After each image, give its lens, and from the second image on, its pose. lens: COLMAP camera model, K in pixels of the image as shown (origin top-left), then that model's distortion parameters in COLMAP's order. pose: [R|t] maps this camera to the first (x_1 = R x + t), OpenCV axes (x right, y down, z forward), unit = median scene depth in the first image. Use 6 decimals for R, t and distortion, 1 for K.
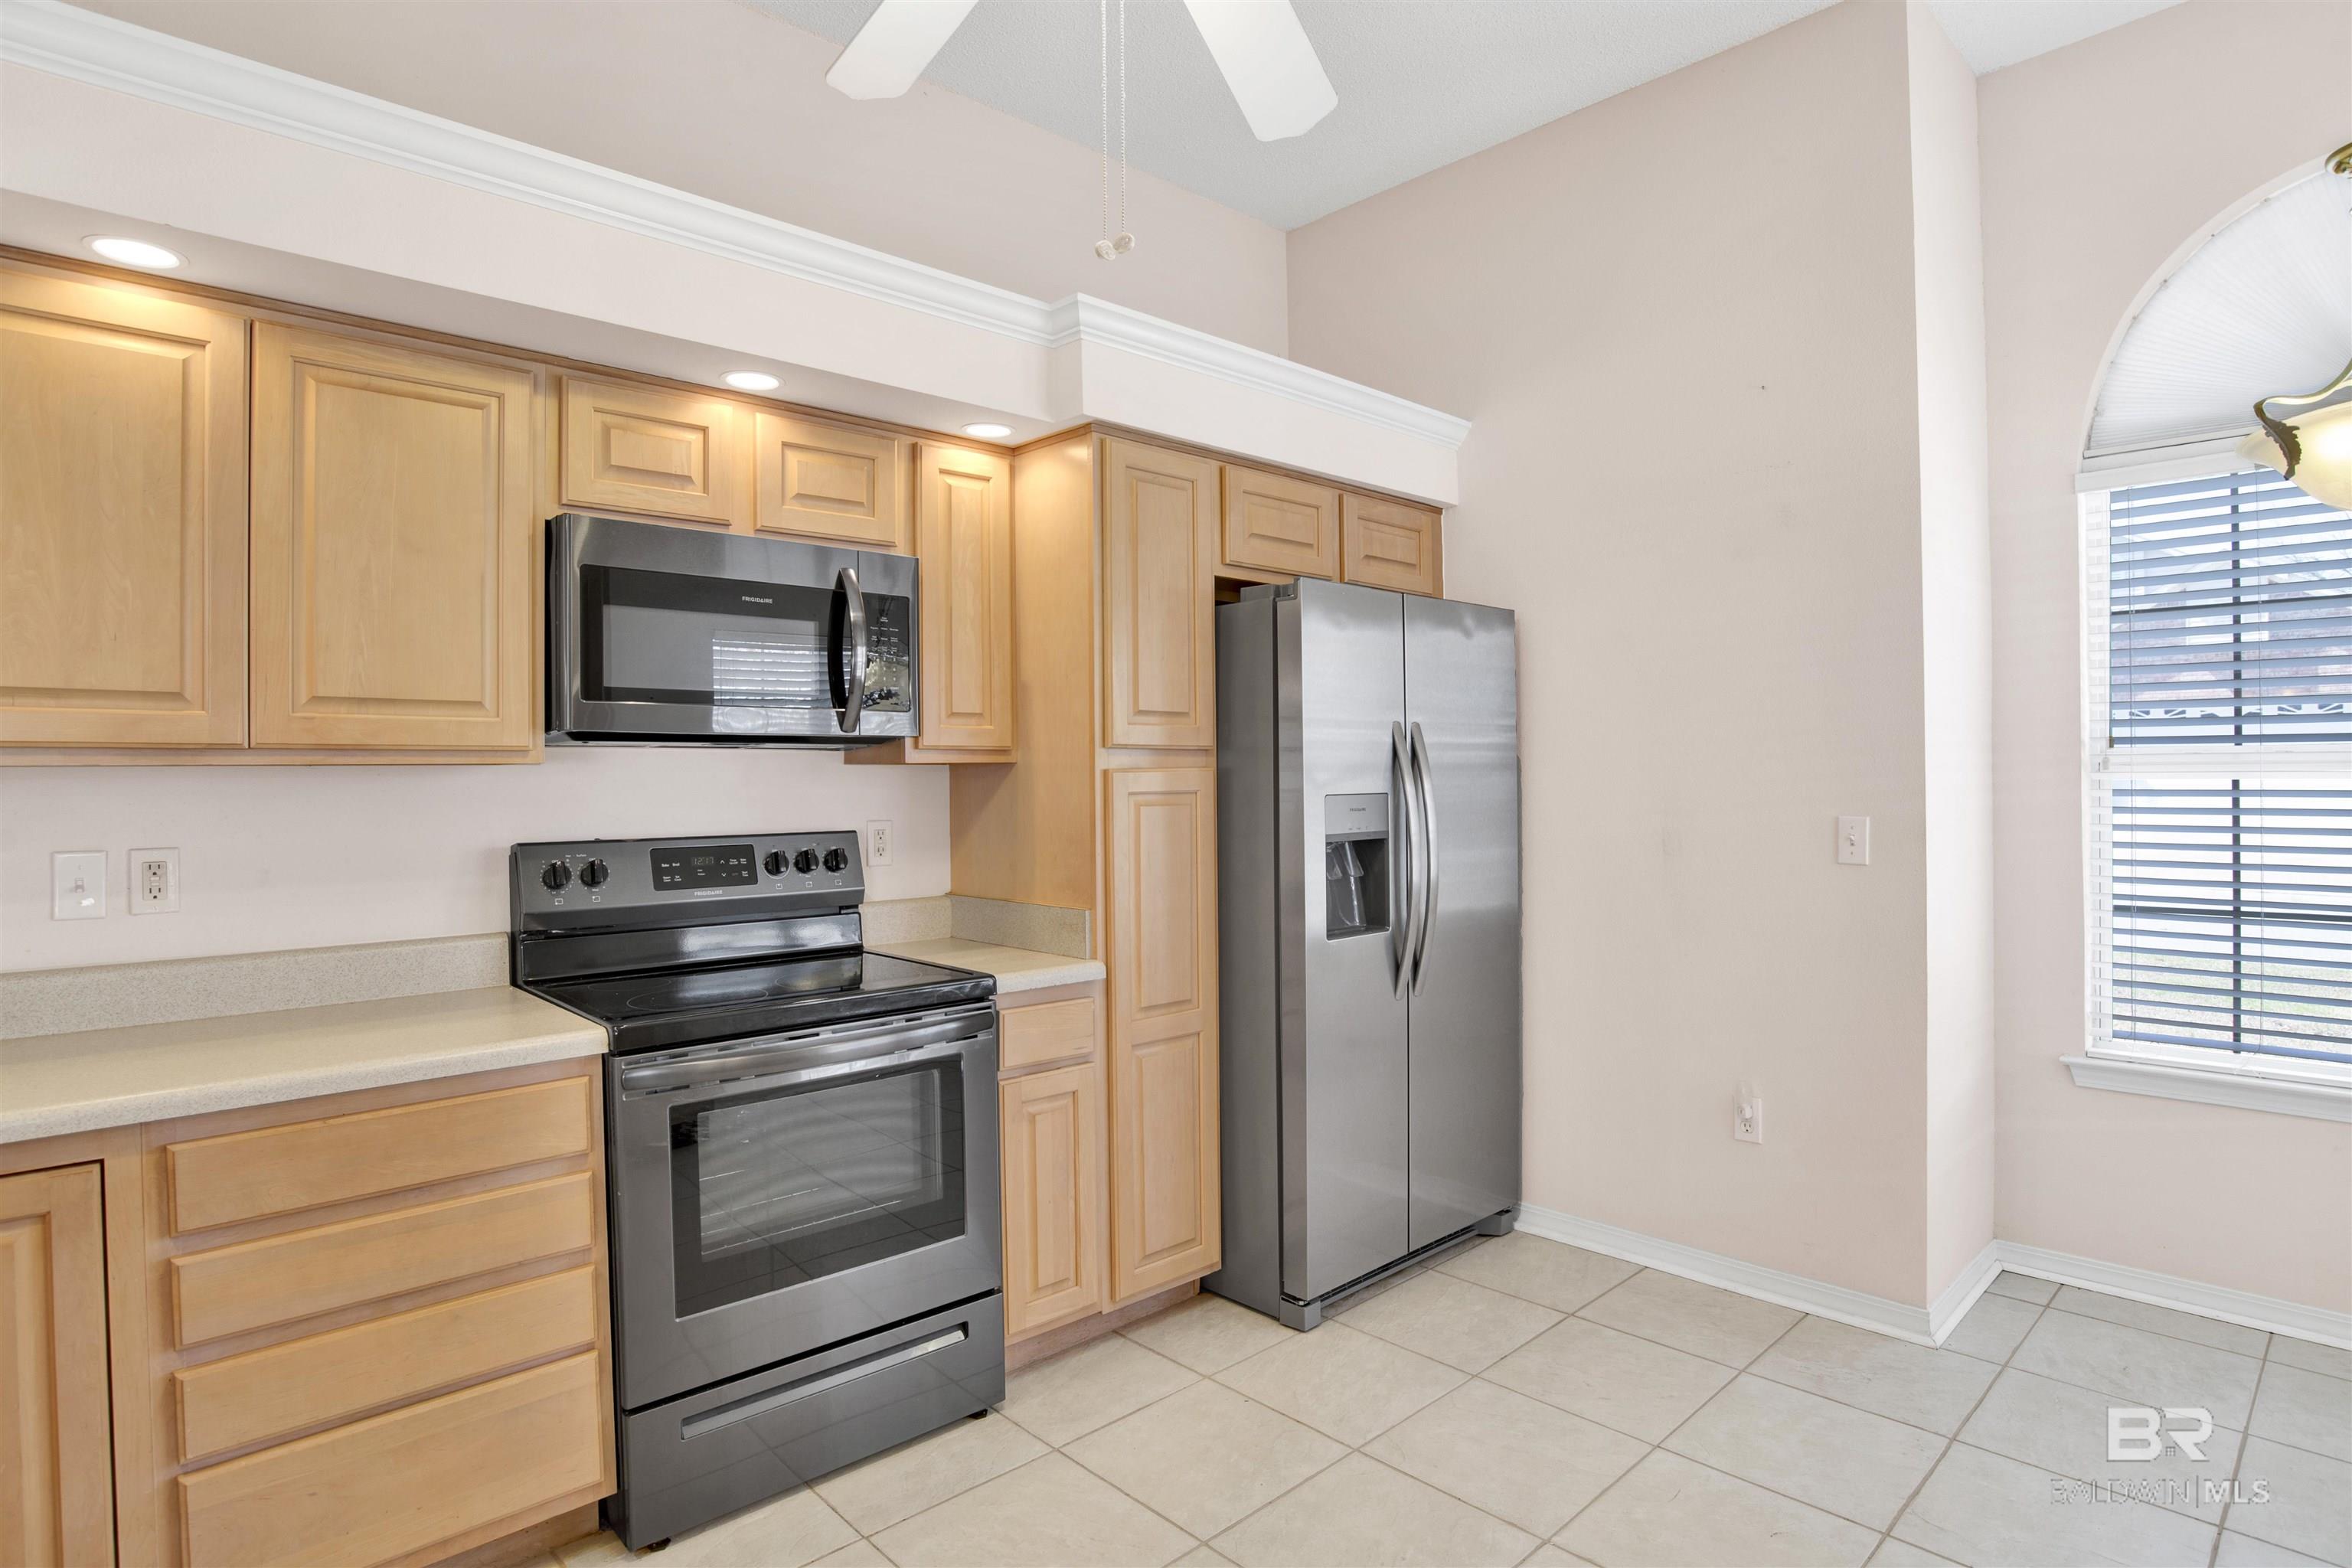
lens RADIAL K [[1252.0, 0, 1182.3], [0, 1252.0, 789.6], [0, 0, 1]] dist [-0.019076, 0.001265]
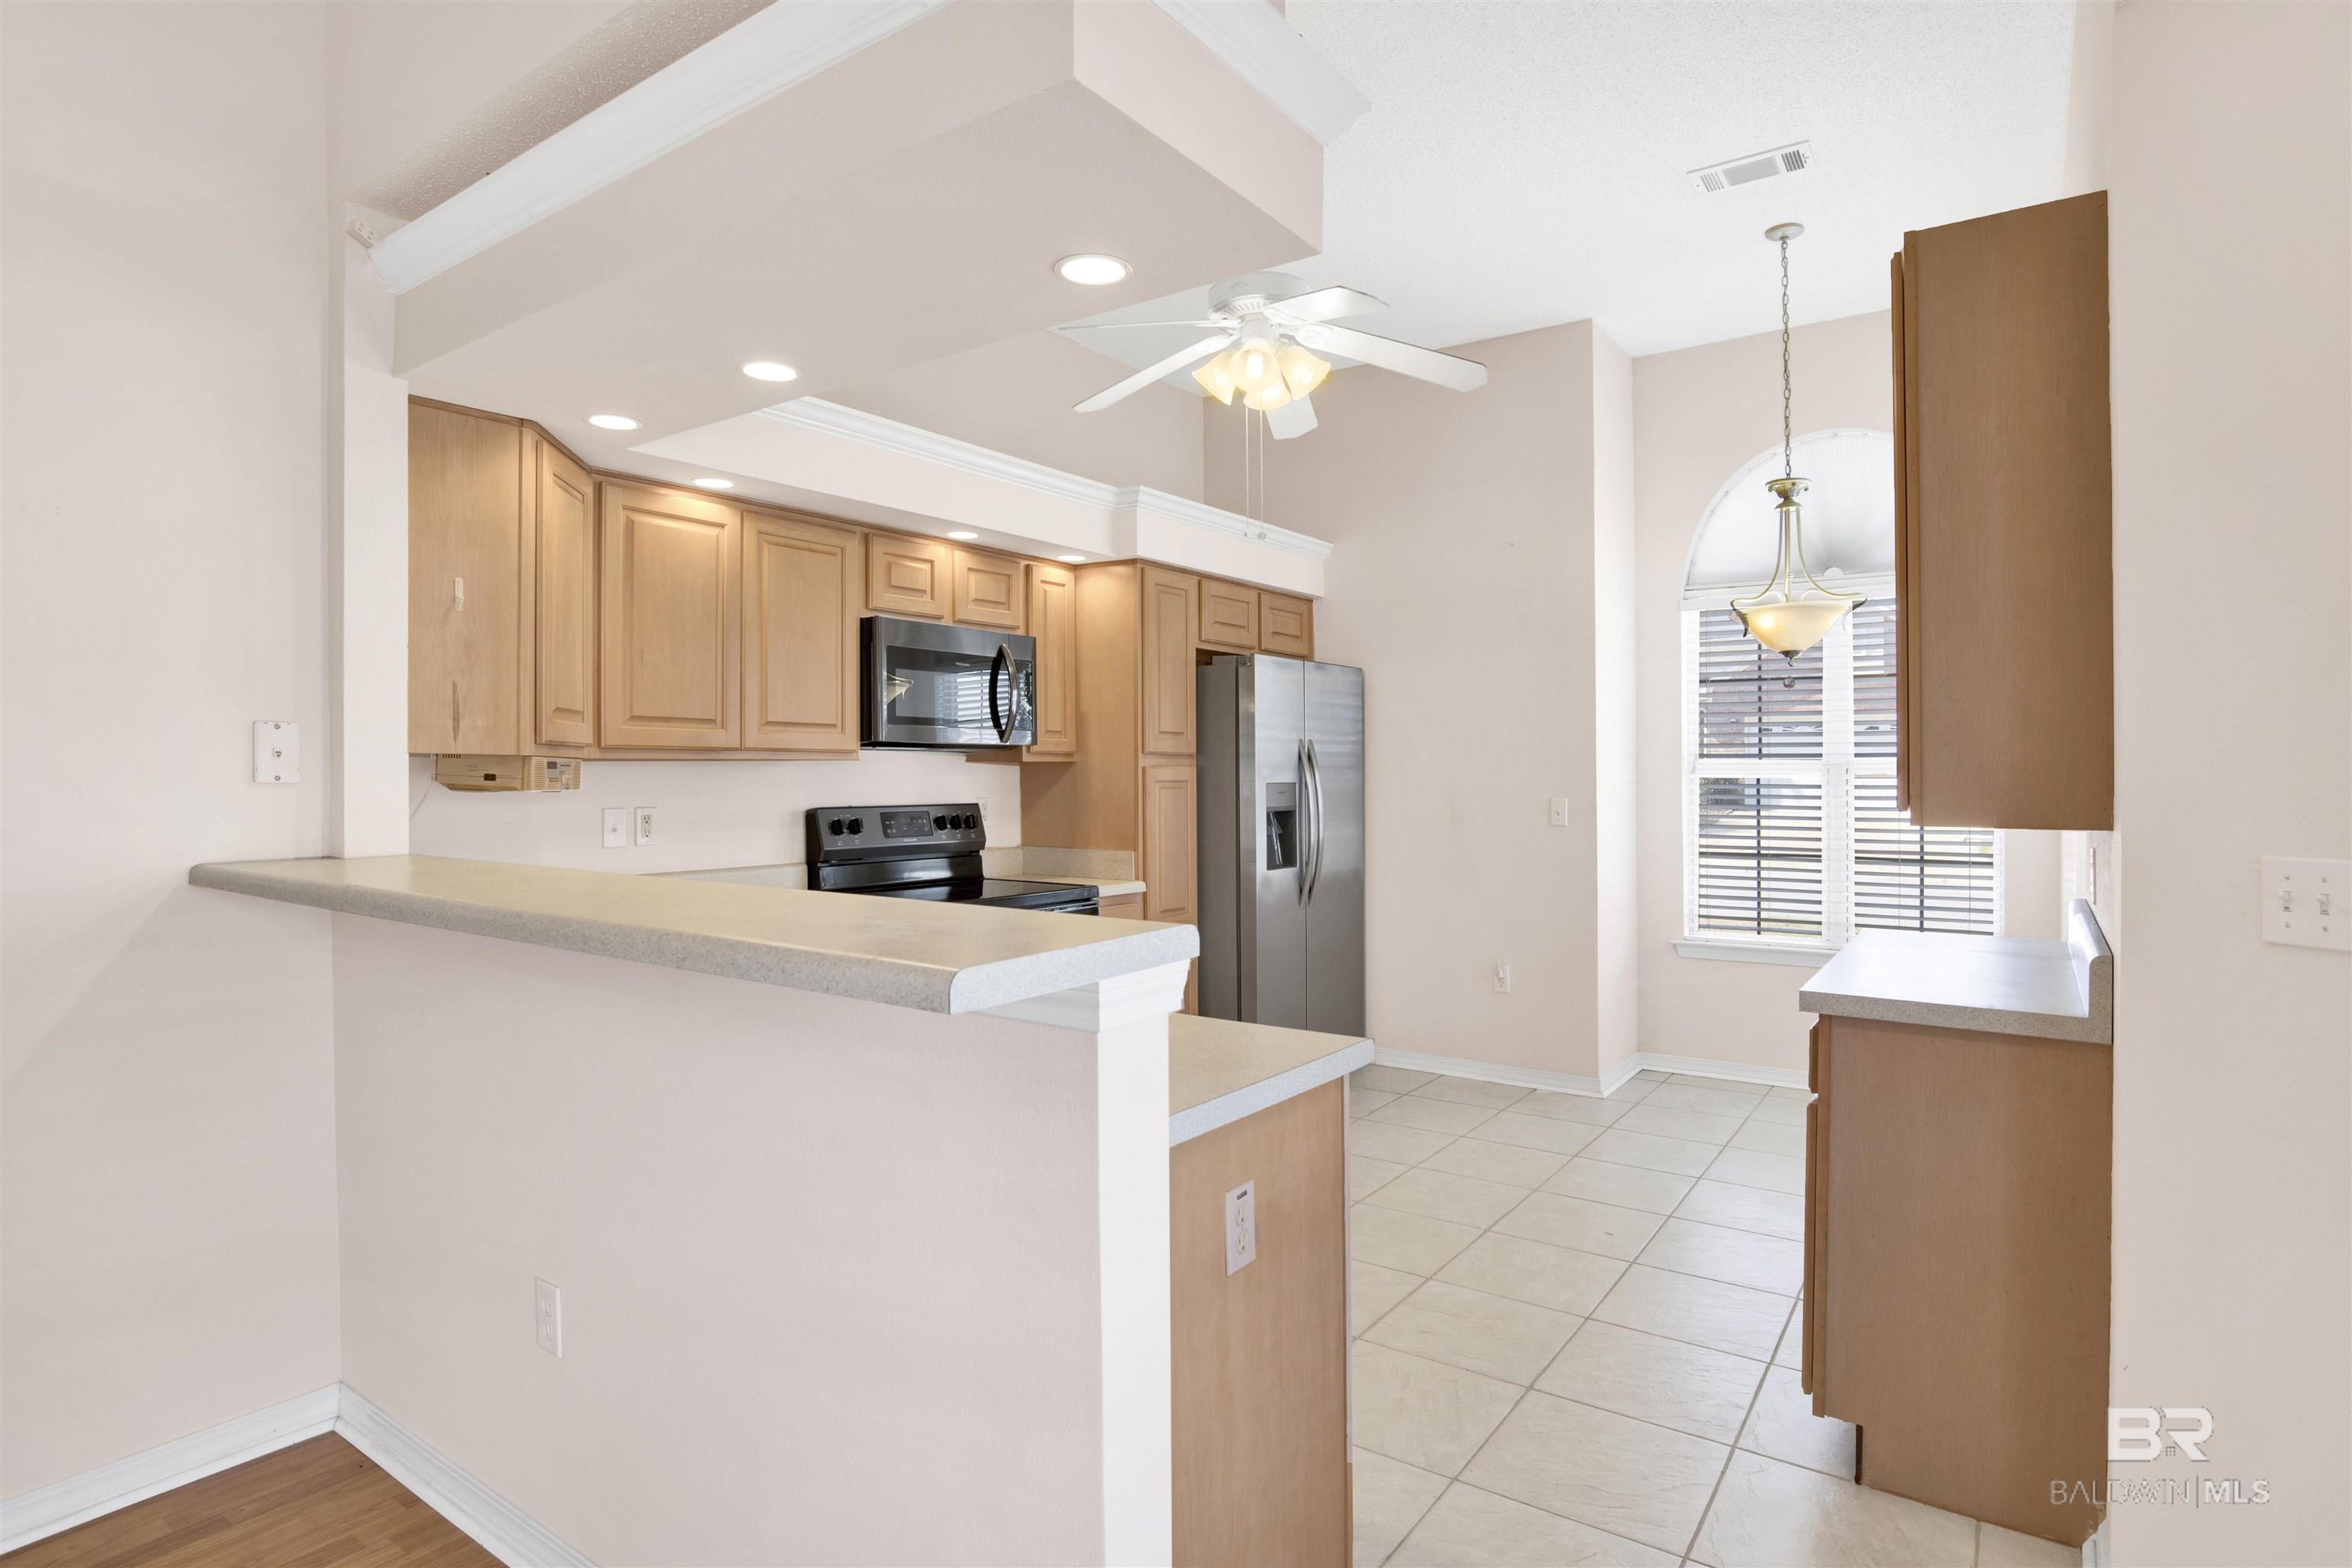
lens RADIAL K [[1249.6, 0, 1175.6], [0, 1249.6, 779.1], [0, 0, 1]] dist [-0.048727, 0.014490]
pose [[0.980711, 0.008176, 0.195292, -0.343360], [-0.006356, 0.999930, -0.009941, 0.016139], [-0.195359, 0.008508, 0.980695, -0.627226]]
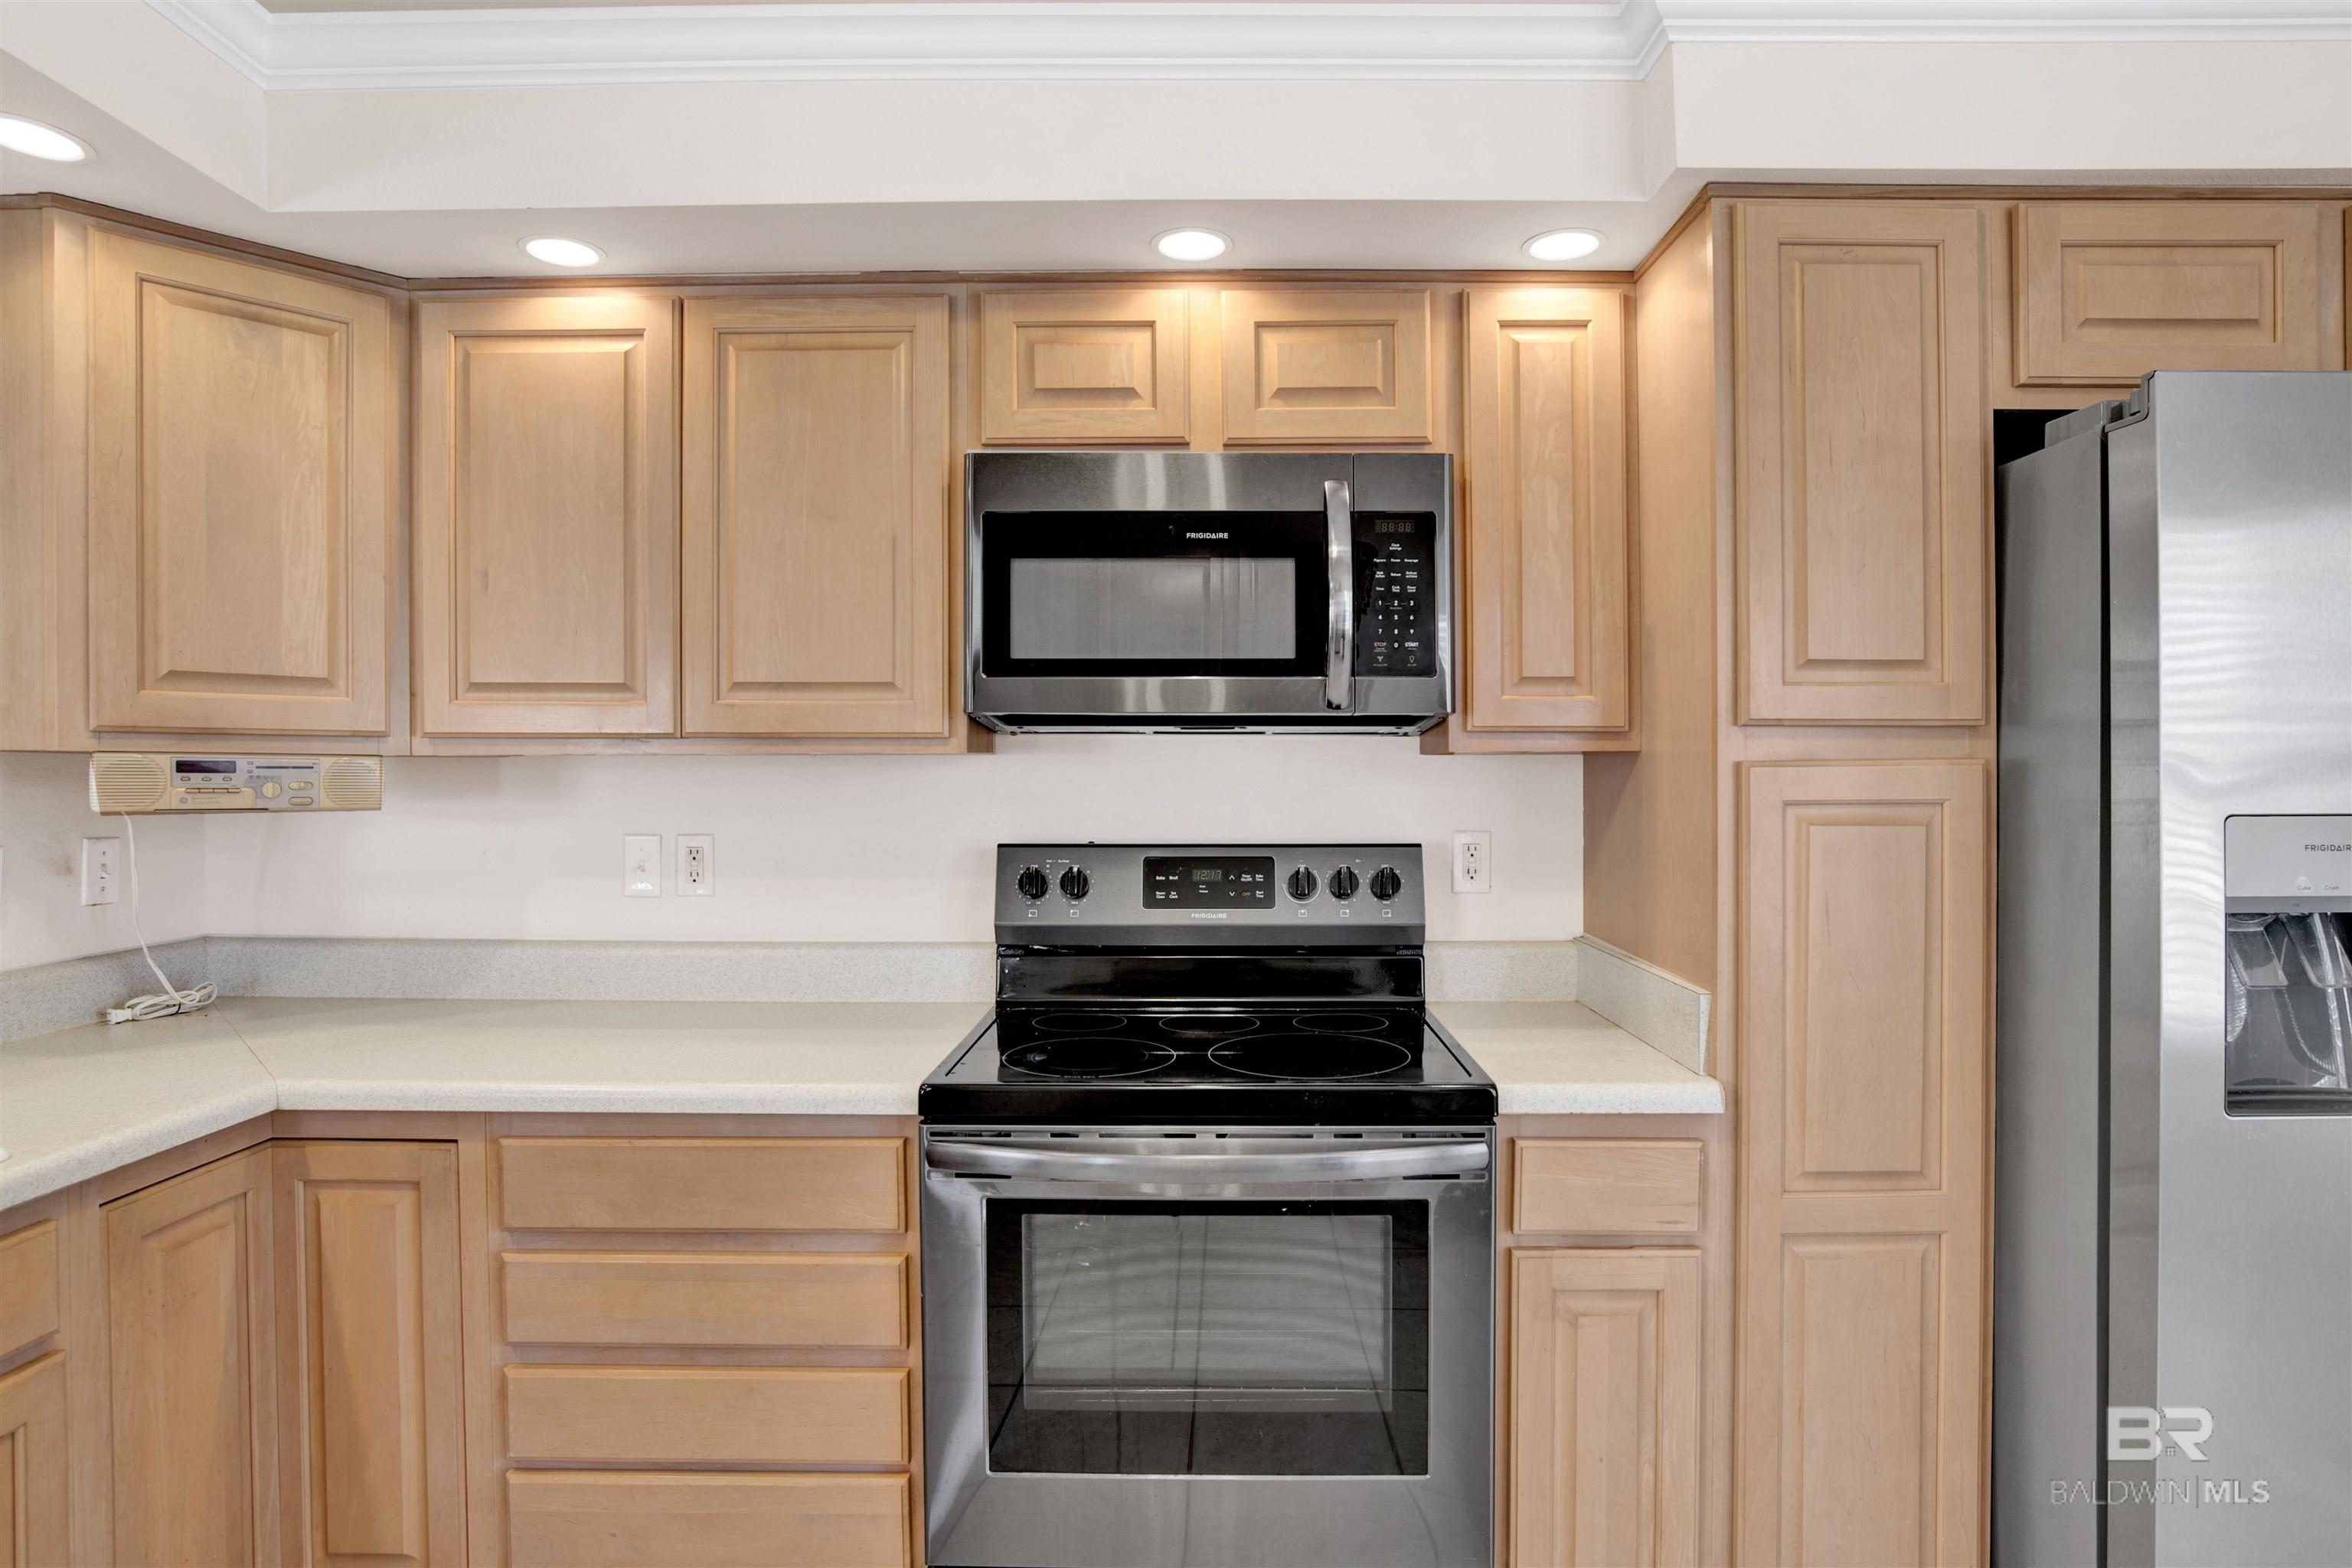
lens RADIAL K [[1242.2, 0, 1221.7], [0, 1242.2, 789.1], [0, 0, 1]] dist [-0.035807, 0.001424]
pose [[0.729568, 0.016908, -0.683700, 0.161677], [-0.013969, 0.999854, 0.009821, -0.005680], [0.683766, 0.002385, 0.729697, 0.413078]]
